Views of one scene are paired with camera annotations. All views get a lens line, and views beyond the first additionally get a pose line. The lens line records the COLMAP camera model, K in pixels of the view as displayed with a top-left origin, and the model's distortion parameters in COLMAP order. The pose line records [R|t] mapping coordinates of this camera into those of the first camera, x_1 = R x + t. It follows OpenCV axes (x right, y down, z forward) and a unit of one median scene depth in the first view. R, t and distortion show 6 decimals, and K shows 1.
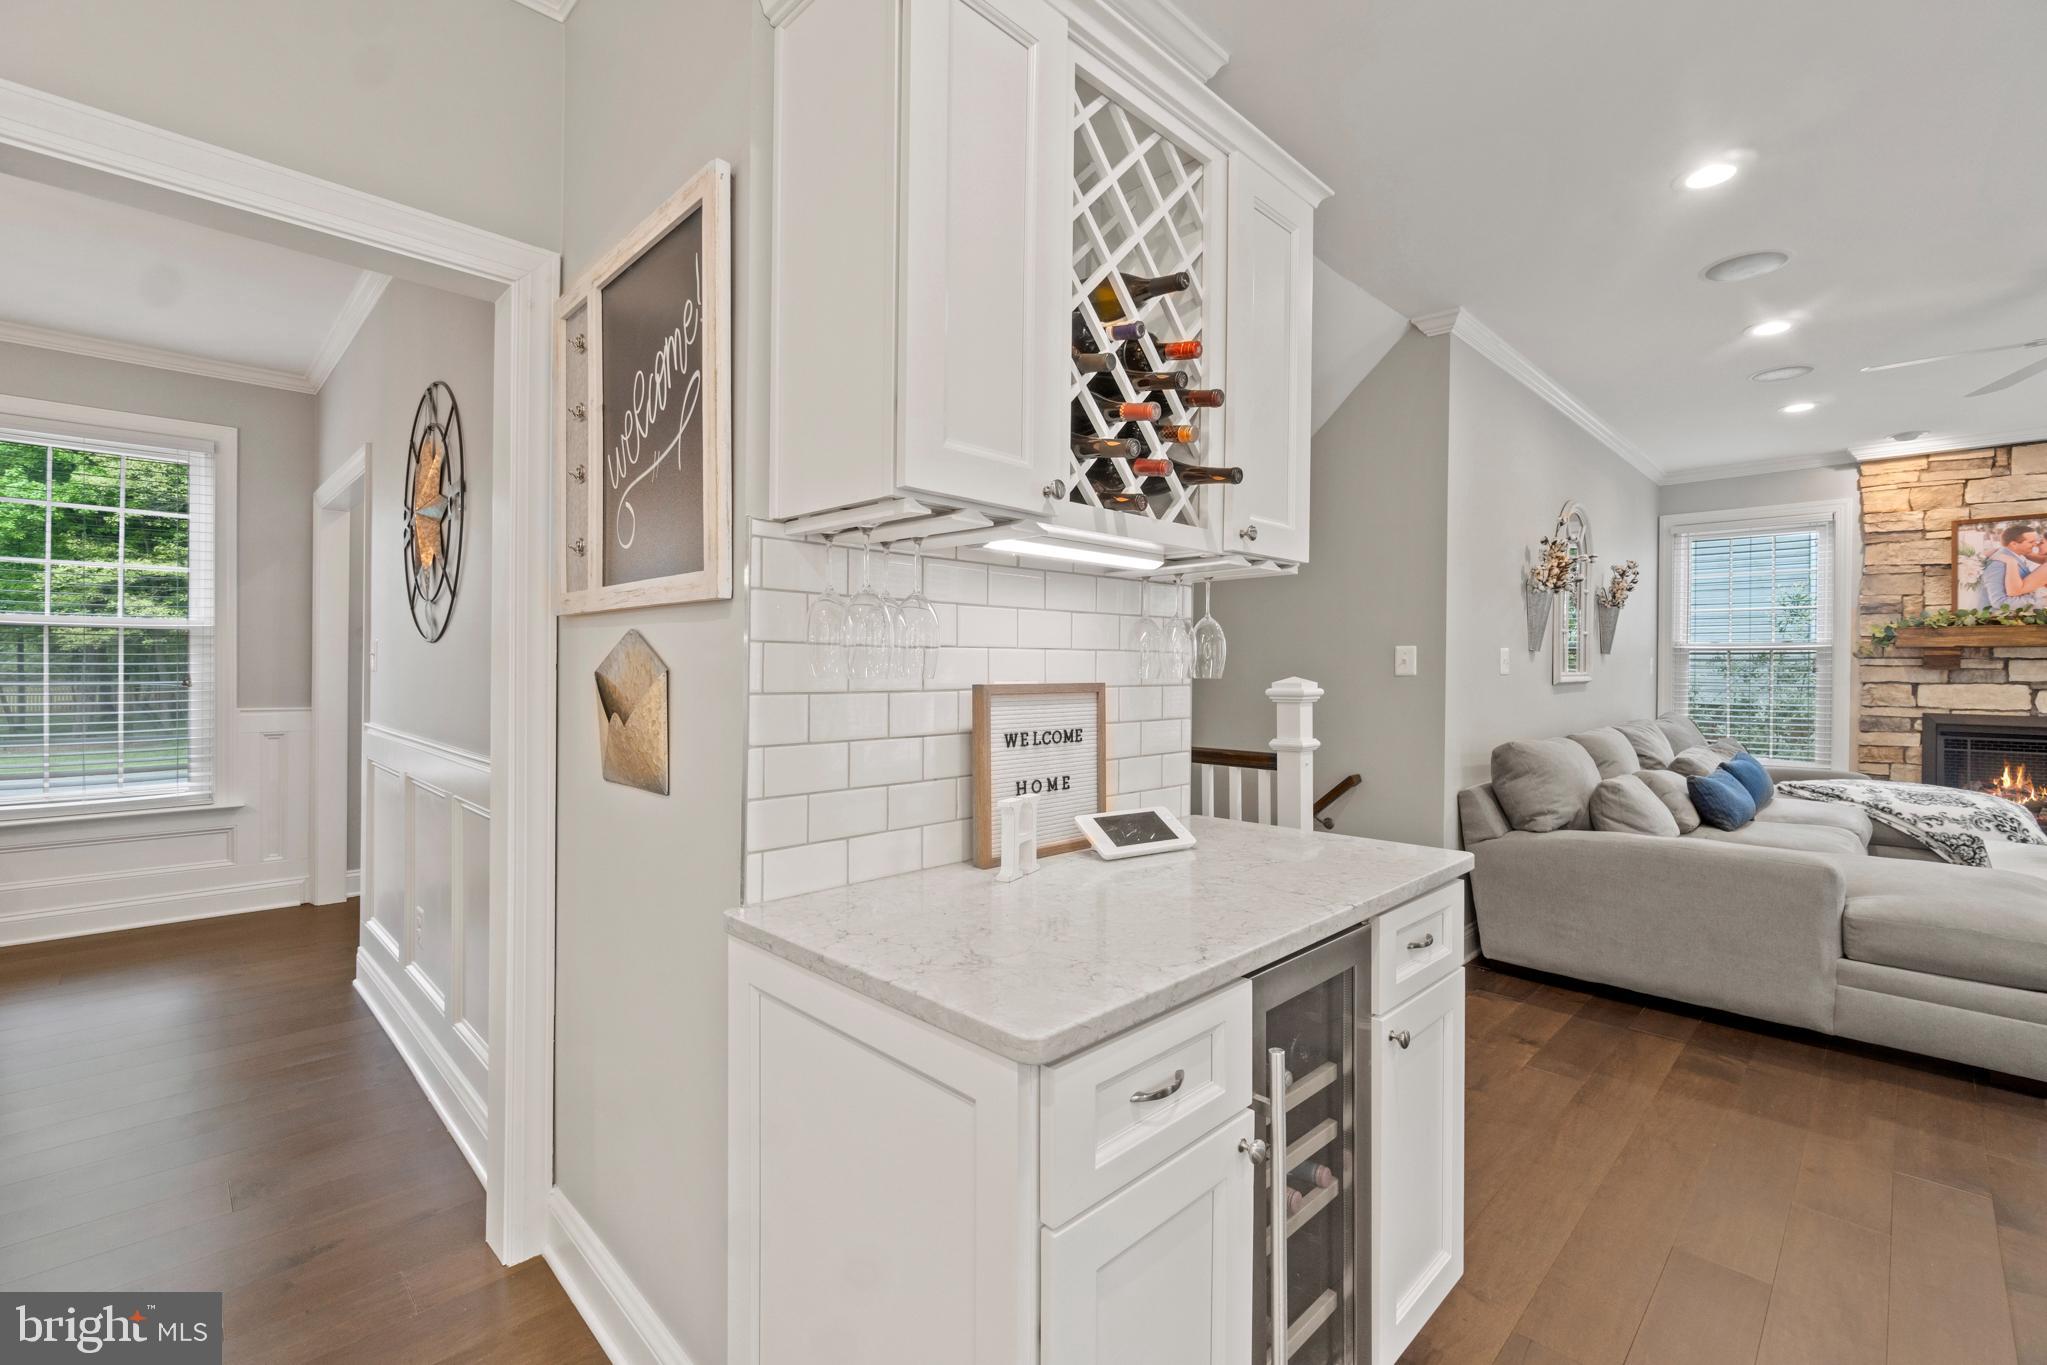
lens RADIAL K [[882.0, 0, 1017.2], [0, 882.0, 666.3], [0, 0, 1]] dist [-0.003460, 0.000633]
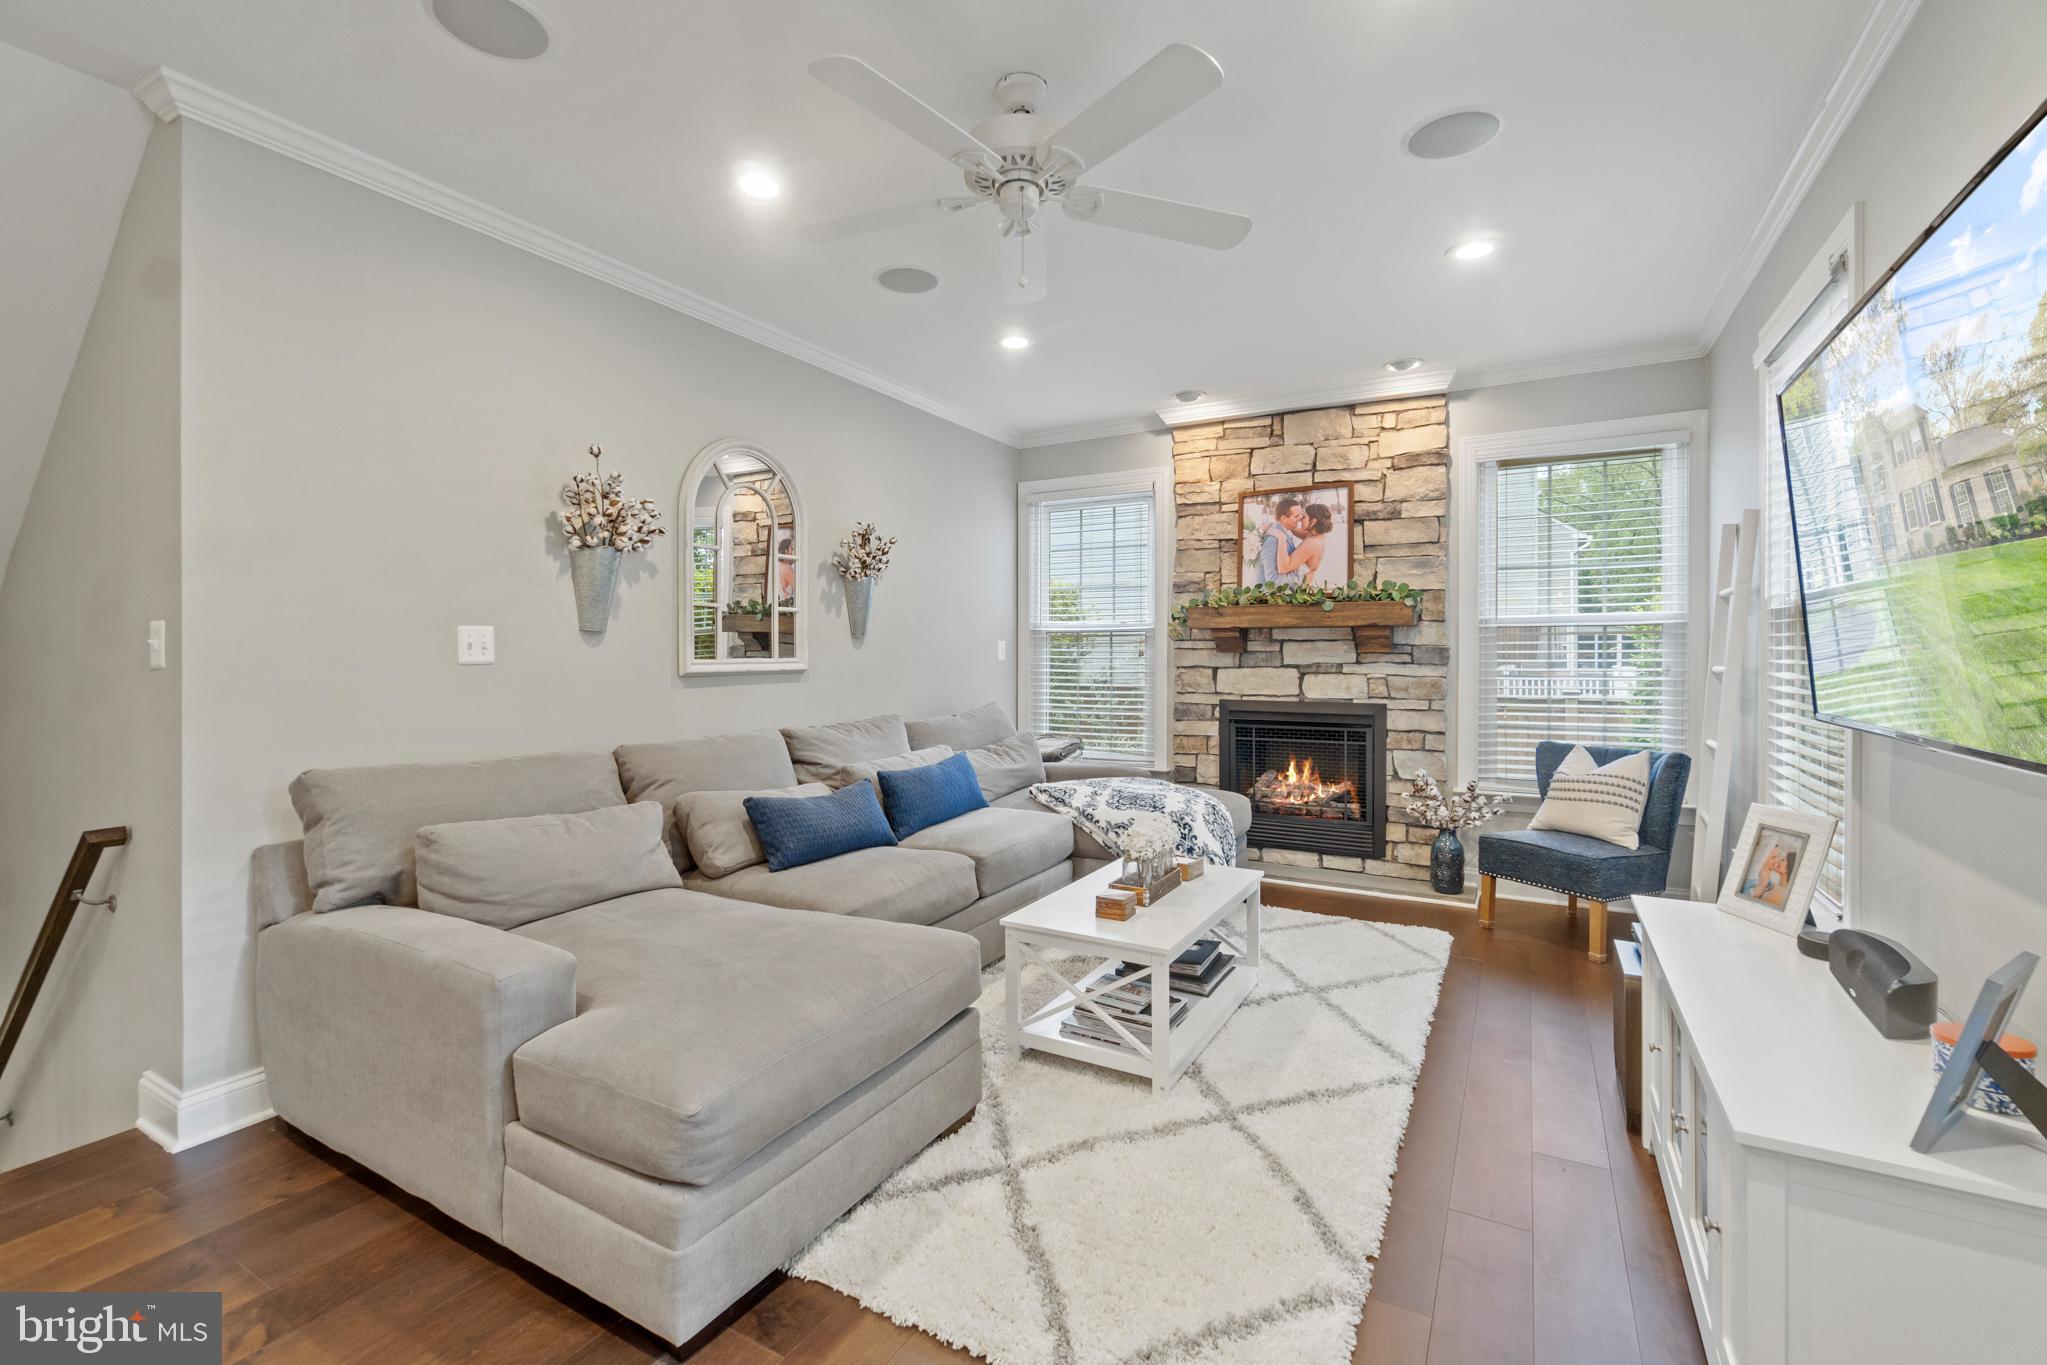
lens RADIAL K [[882.0, 0, 1020.4], [0, 882.0, 653.5], [0, 0, 1]] dist [-0.003460, 0.000633]
pose [[0.964434, -0.006638, 0.264241, 0.604311], [0.006016, 0.999977, 0.003161, 0.000690], [-0.264256, -0.001459, 0.964452, 0.164109]]
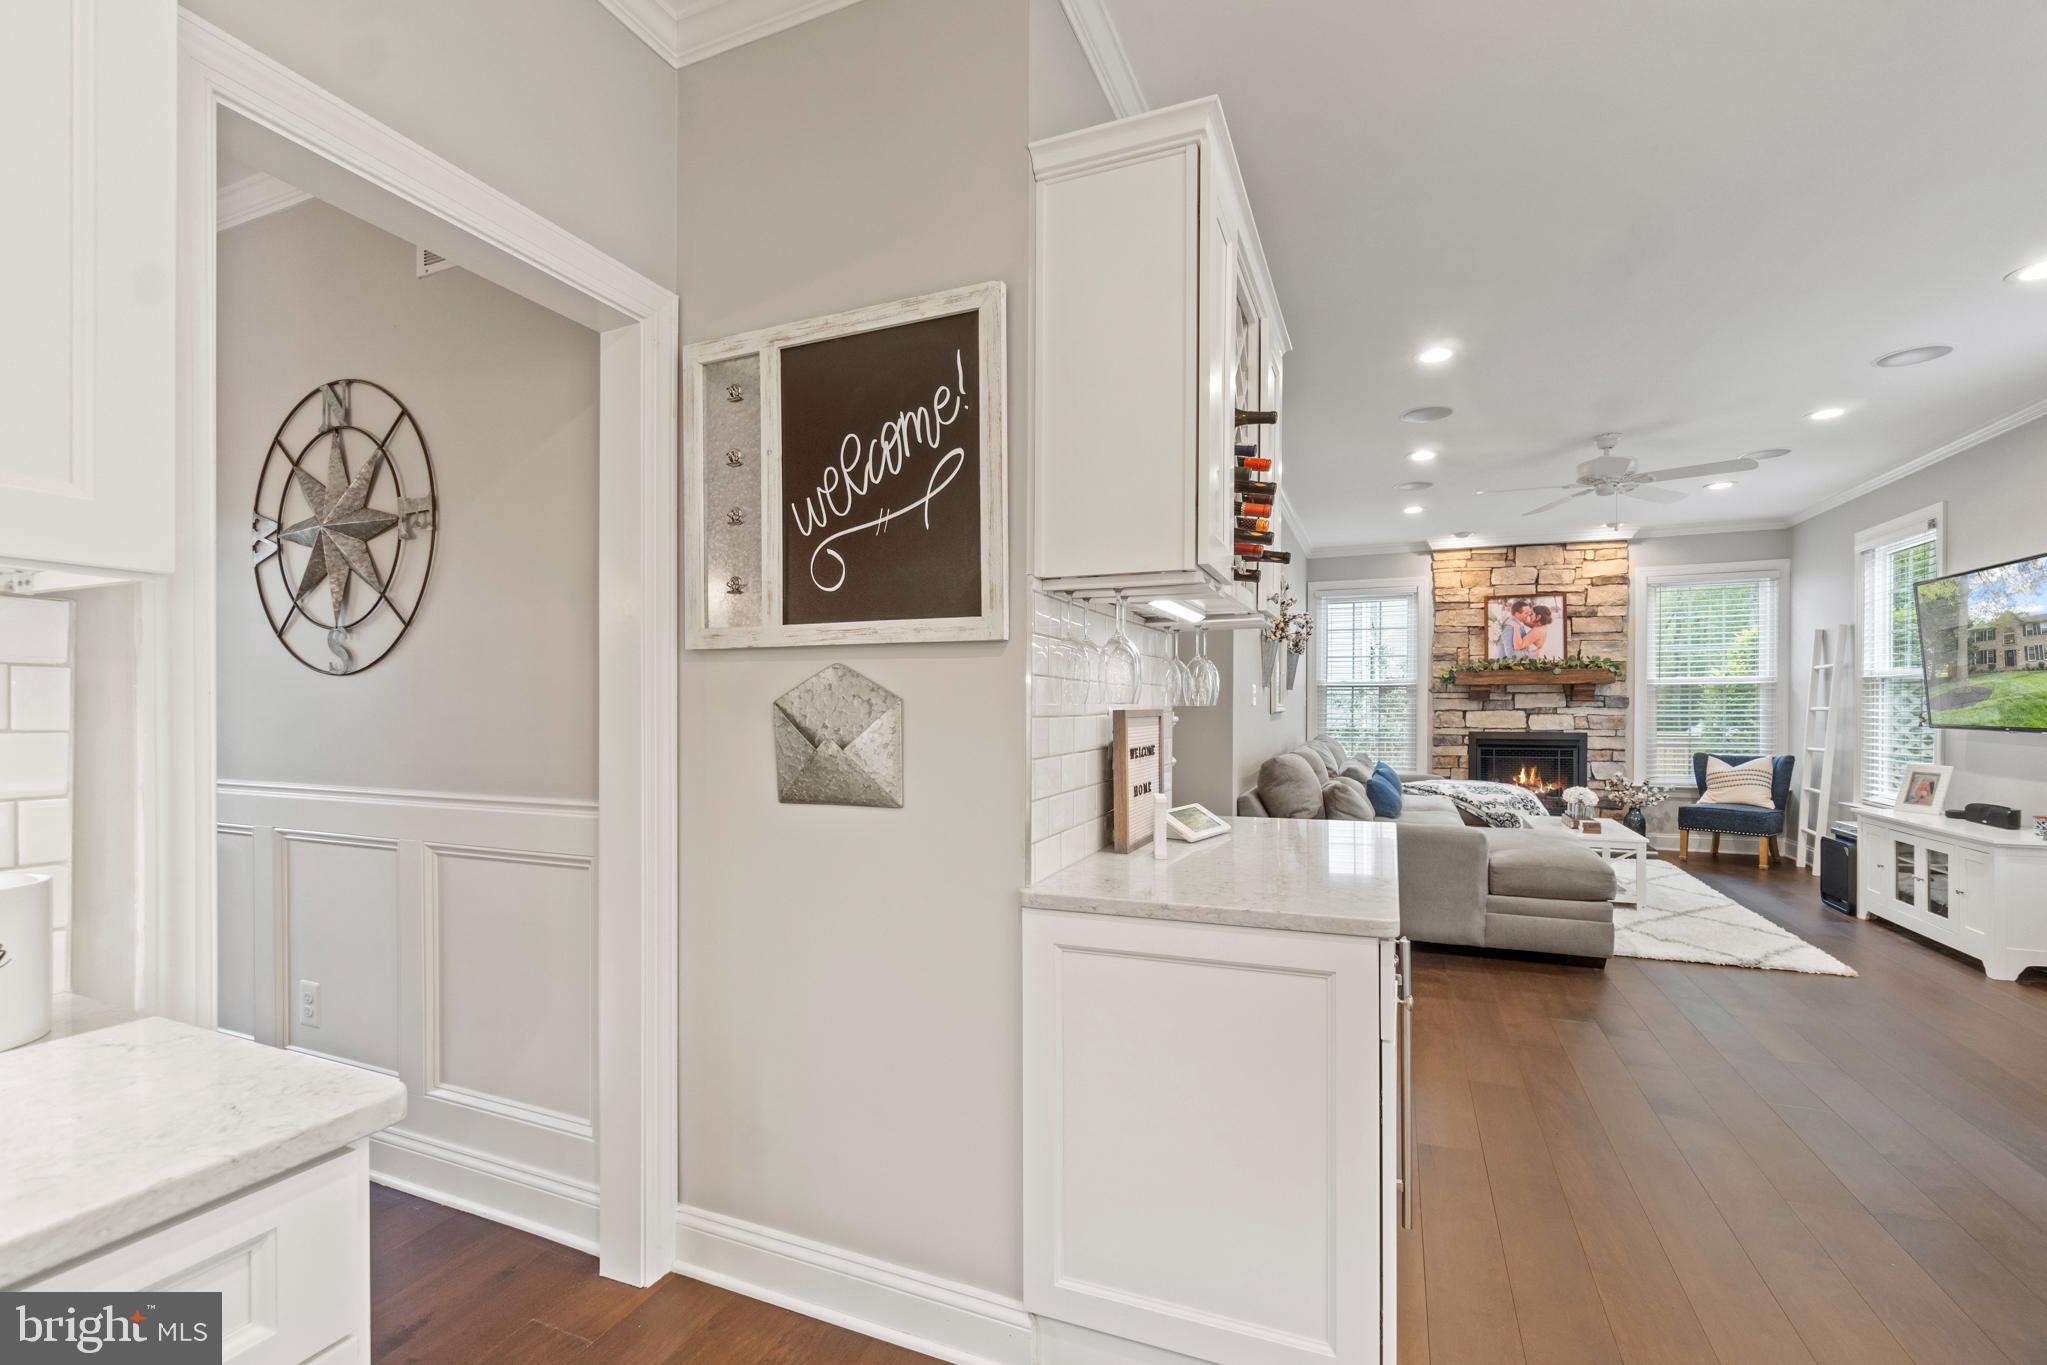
lens RADIAL K [[882.0, 0, 1018.4], [0, 882.0, 707.5], [0, 0, 1]] dist [-0.003460, 0.000633]
pose [[0.924246, -0.007910, 0.381716, -0.187759], [0.006235, 0.999965, 0.005624, 0.002446], [-0.381748, -0.002818, 0.924262, -0.034439]]
